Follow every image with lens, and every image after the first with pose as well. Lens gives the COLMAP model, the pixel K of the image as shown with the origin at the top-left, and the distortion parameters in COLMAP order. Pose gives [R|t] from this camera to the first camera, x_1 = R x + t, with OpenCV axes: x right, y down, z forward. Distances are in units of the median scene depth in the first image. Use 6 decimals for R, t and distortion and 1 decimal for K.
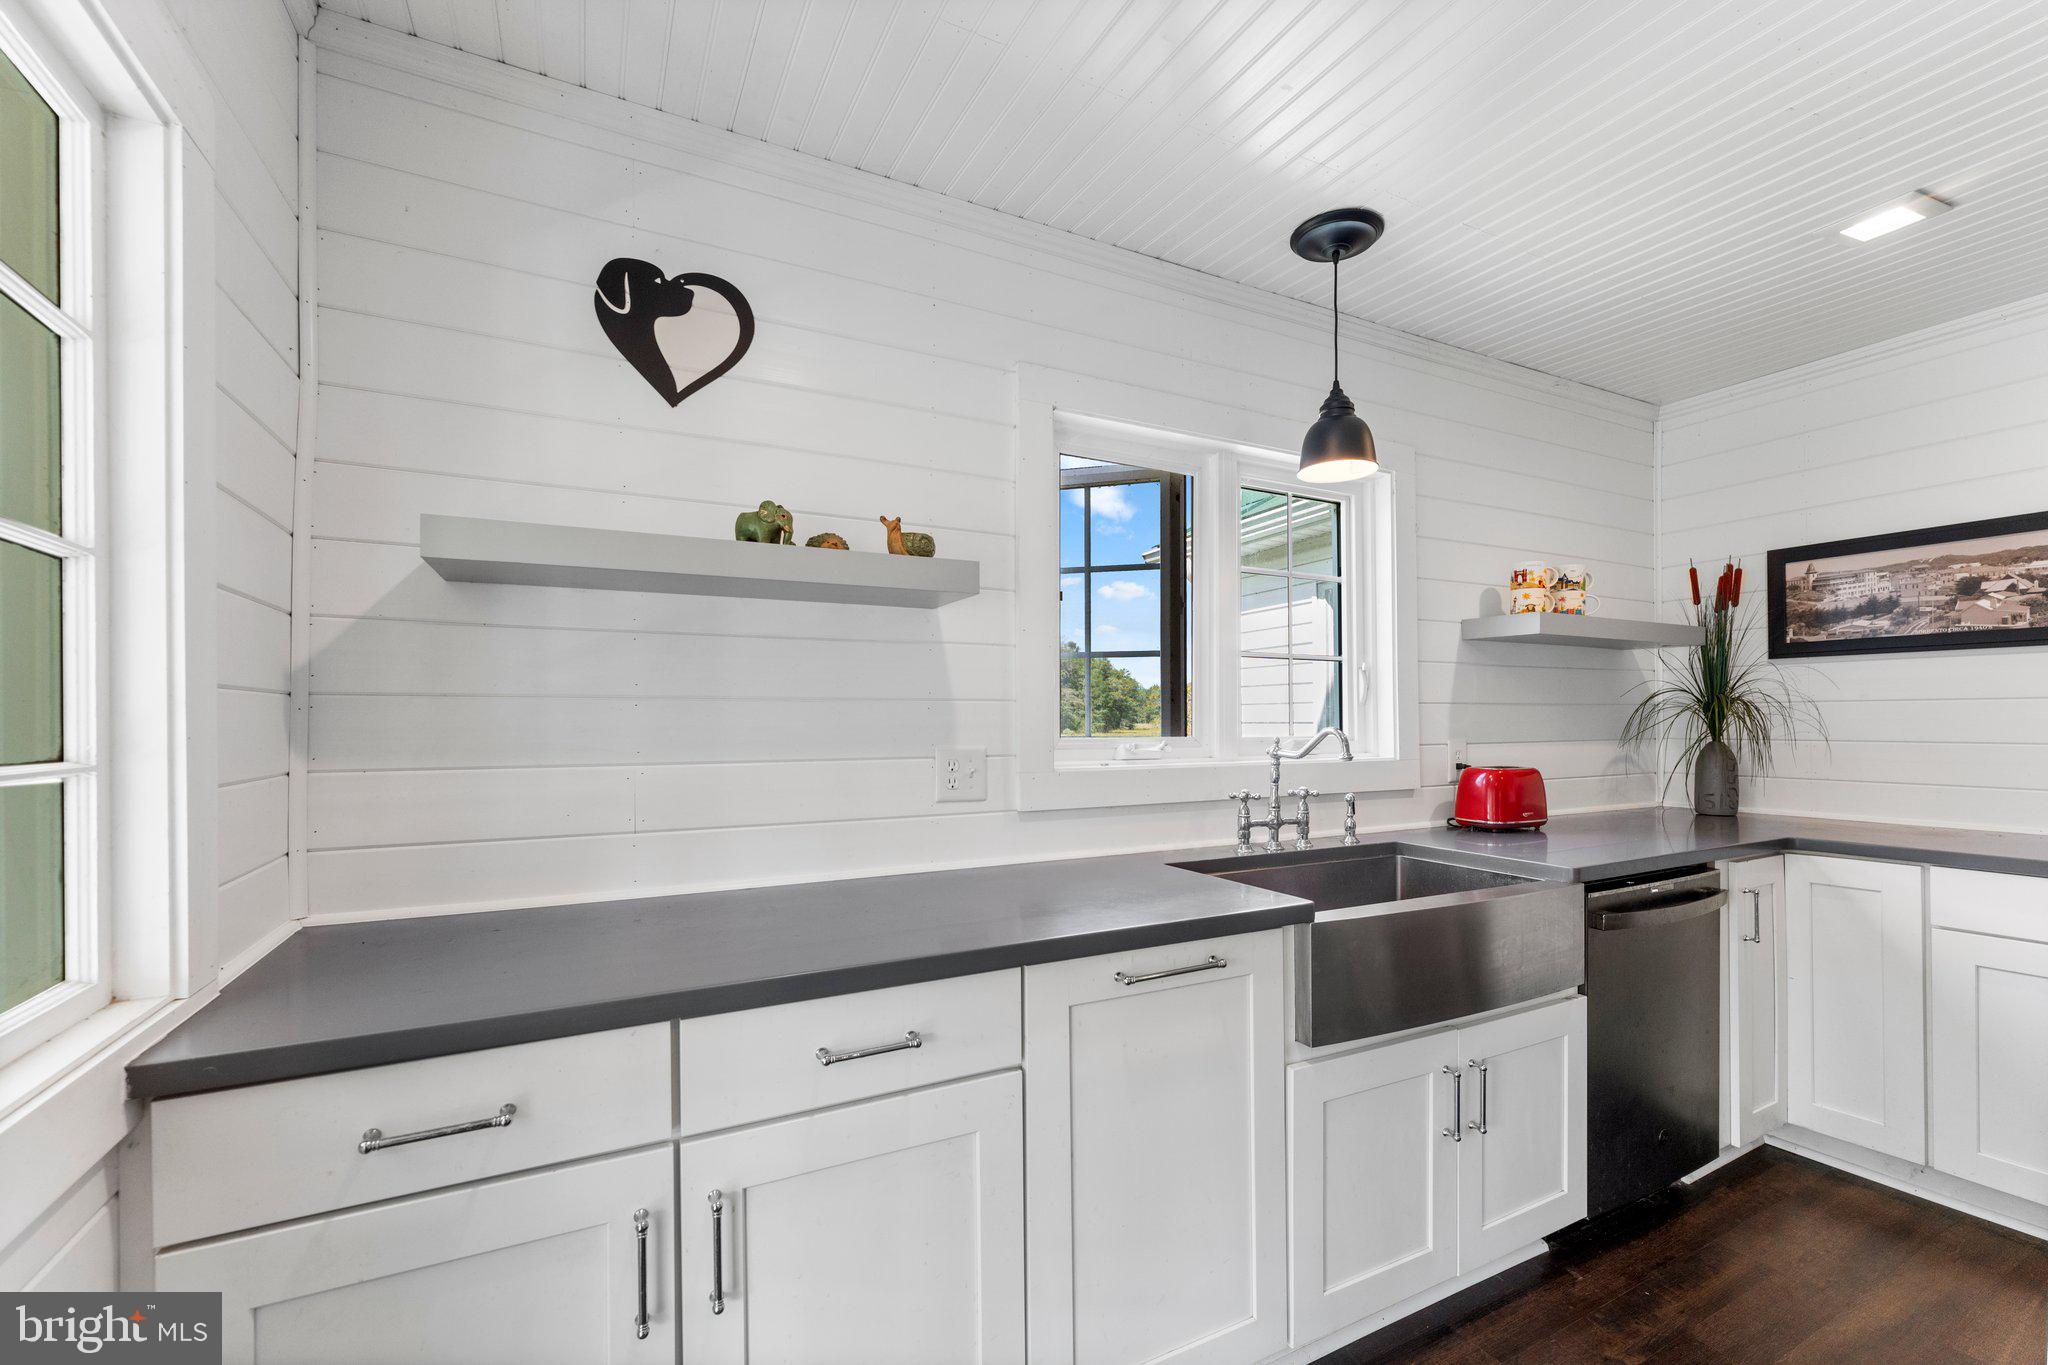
lens RADIAL K [[858.7, 0, 1019.3], [0, 858.7, 714.5], [0, 0, 1]] dist [0.000602, 0.000229]
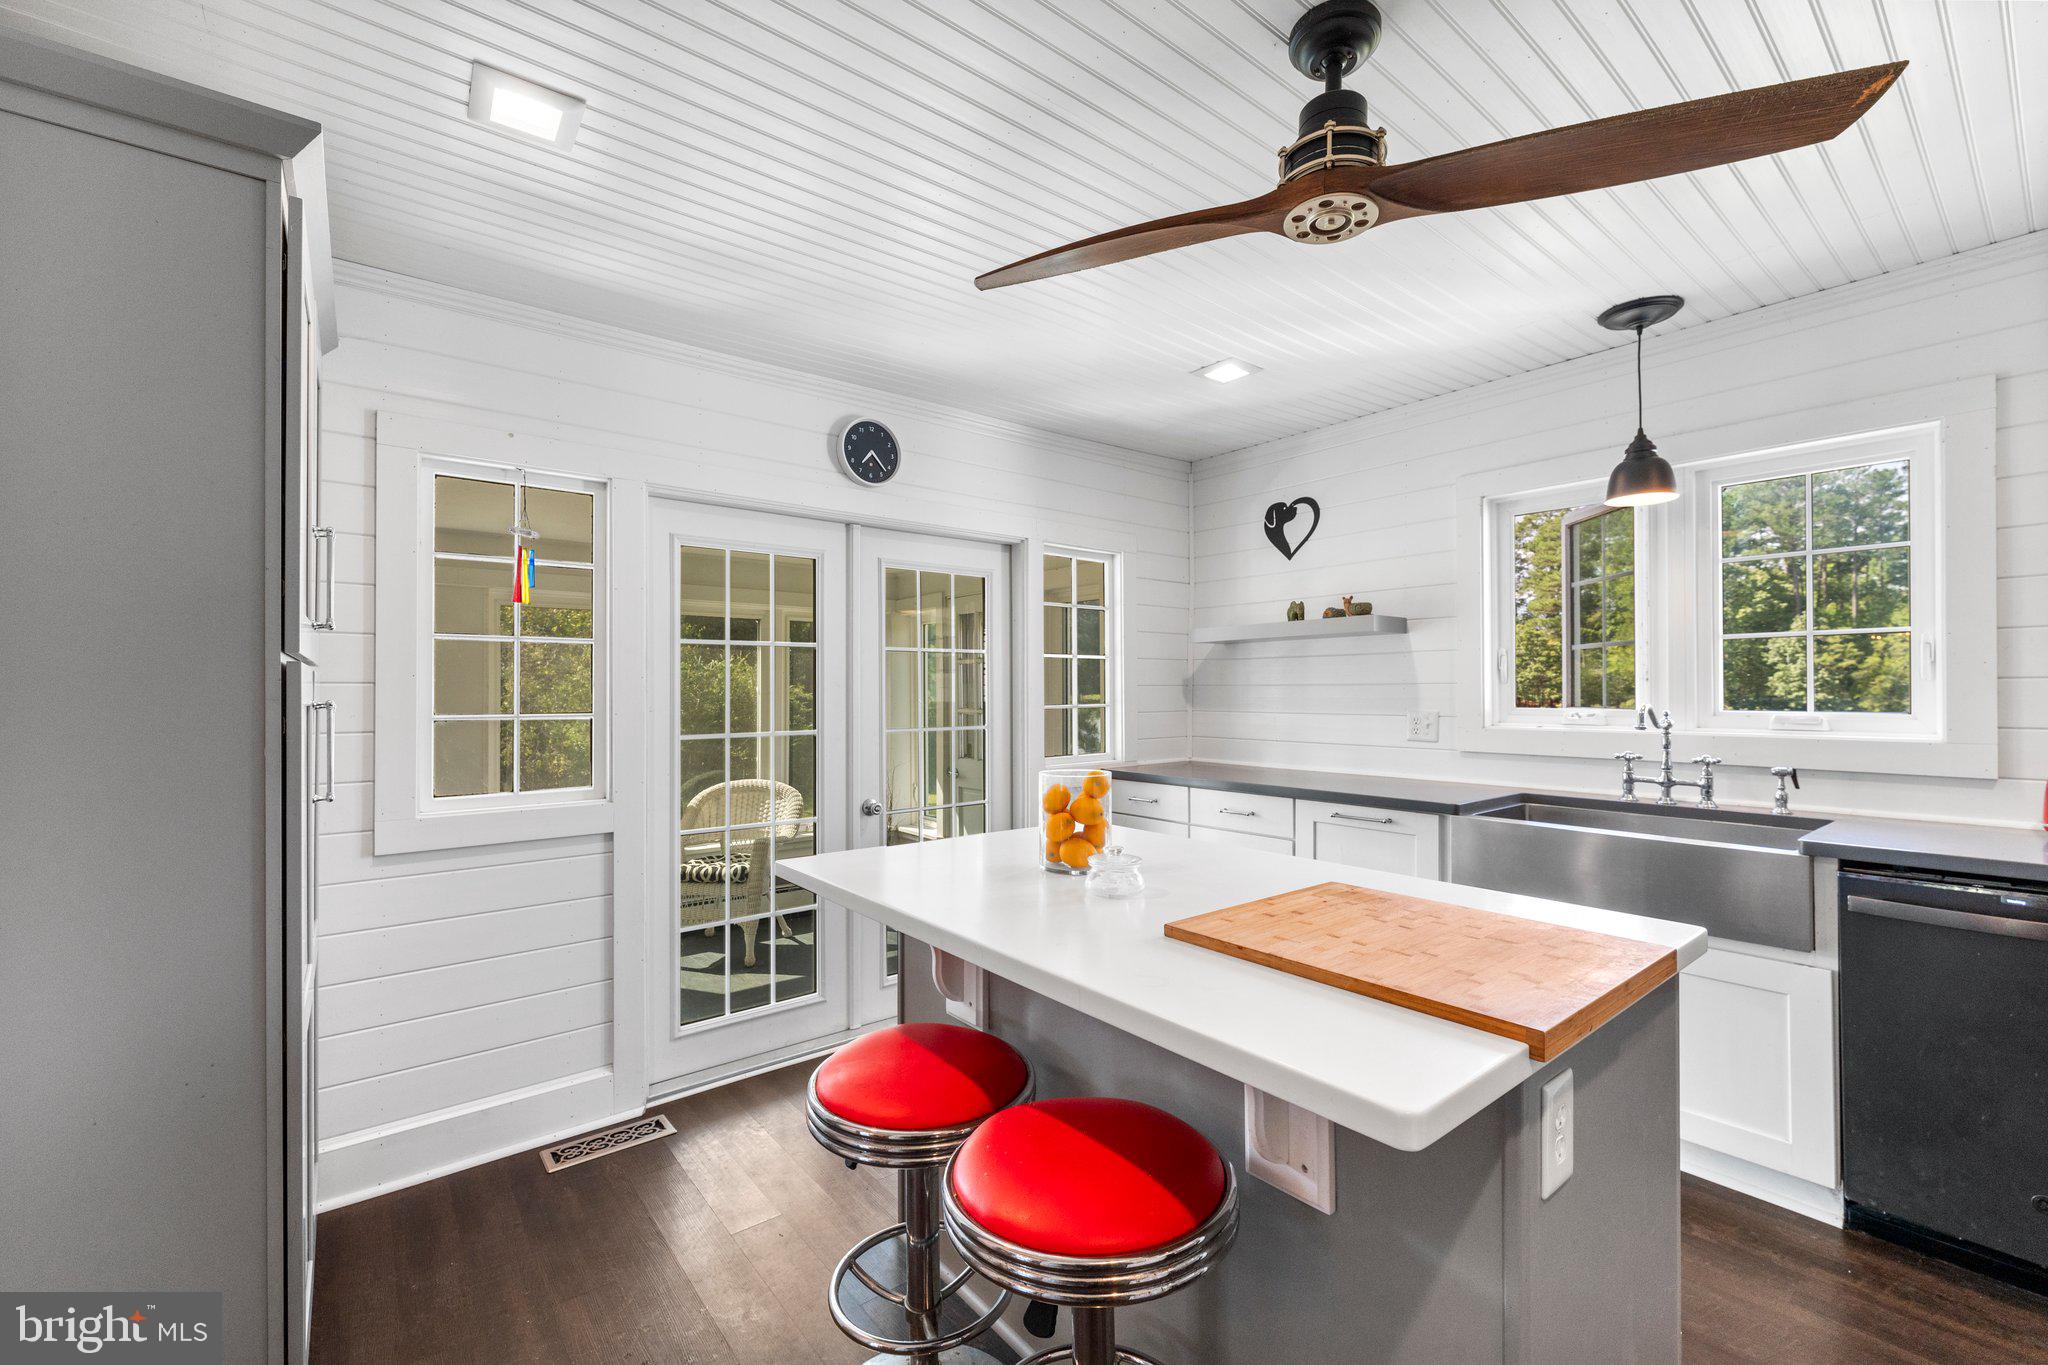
lens RADIAL K [[847.4, 0, 1024.0], [0, 847.4, 682.5], [0, 0, 1]] dist [-0.000375, -0.000036]
pose [[0.192071, -0.003260, -0.981376, 1.506287], [0.012944, 0.999916, -0.000788, -0.029327], [0.981296, -0.012551, 0.192097, -0.135614]]
